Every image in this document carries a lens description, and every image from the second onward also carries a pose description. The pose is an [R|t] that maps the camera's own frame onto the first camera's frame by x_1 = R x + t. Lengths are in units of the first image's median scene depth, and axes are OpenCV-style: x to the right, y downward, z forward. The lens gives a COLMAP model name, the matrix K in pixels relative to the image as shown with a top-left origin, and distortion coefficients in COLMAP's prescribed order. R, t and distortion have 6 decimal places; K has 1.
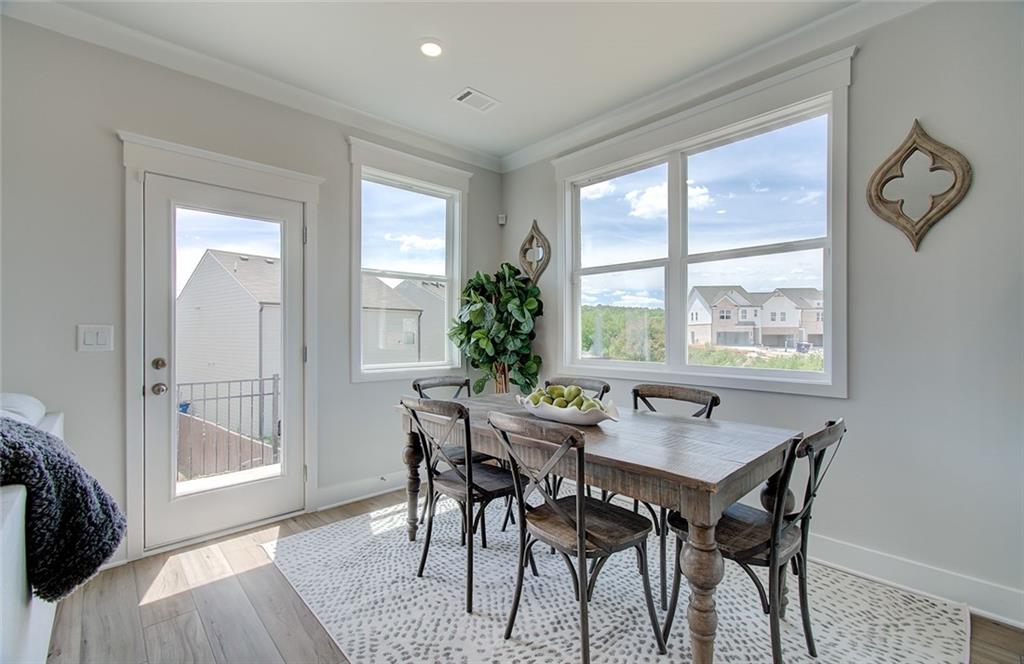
lens RADIAL K [[443.8, 0, 518.9], [0, 443.8, 329.5], [0, 0, 1]] dist [0.000579, -0.000688]
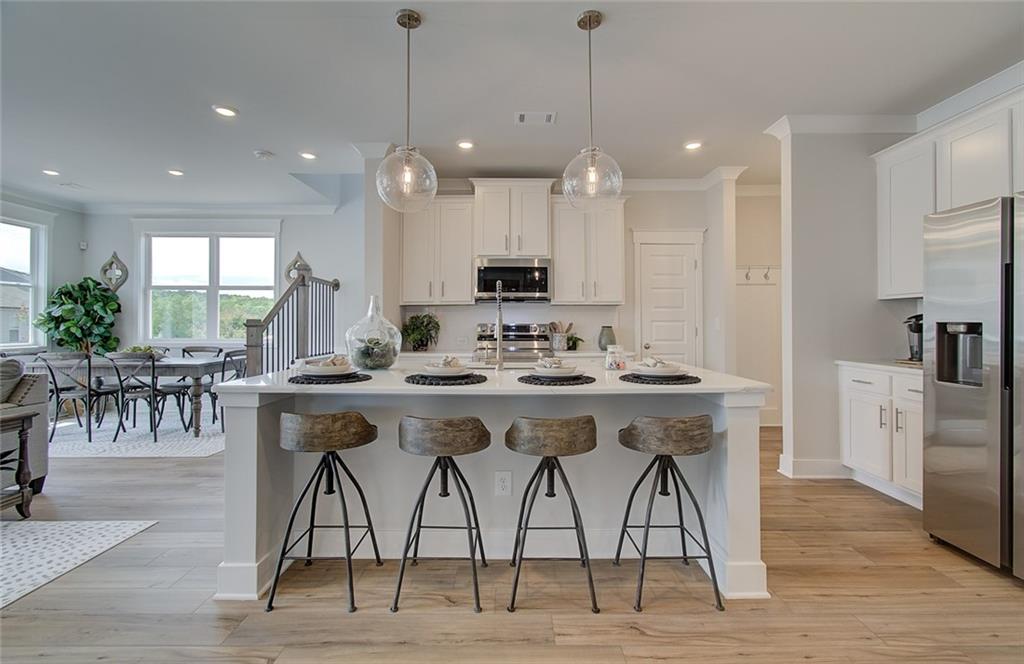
lens RADIAL K [[443.8, 0, 517.5], [0, 443.8, 315.0], [0, 0, 1]] dist [0.000579, -0.000688]
pose [[0.666648, 0.017046, 0.745178, -0.195775], [-0.004864, 0.999817, -0.018519, 0.000307], [-0.745357, 0.008720, 0.666608, -1.207627]]
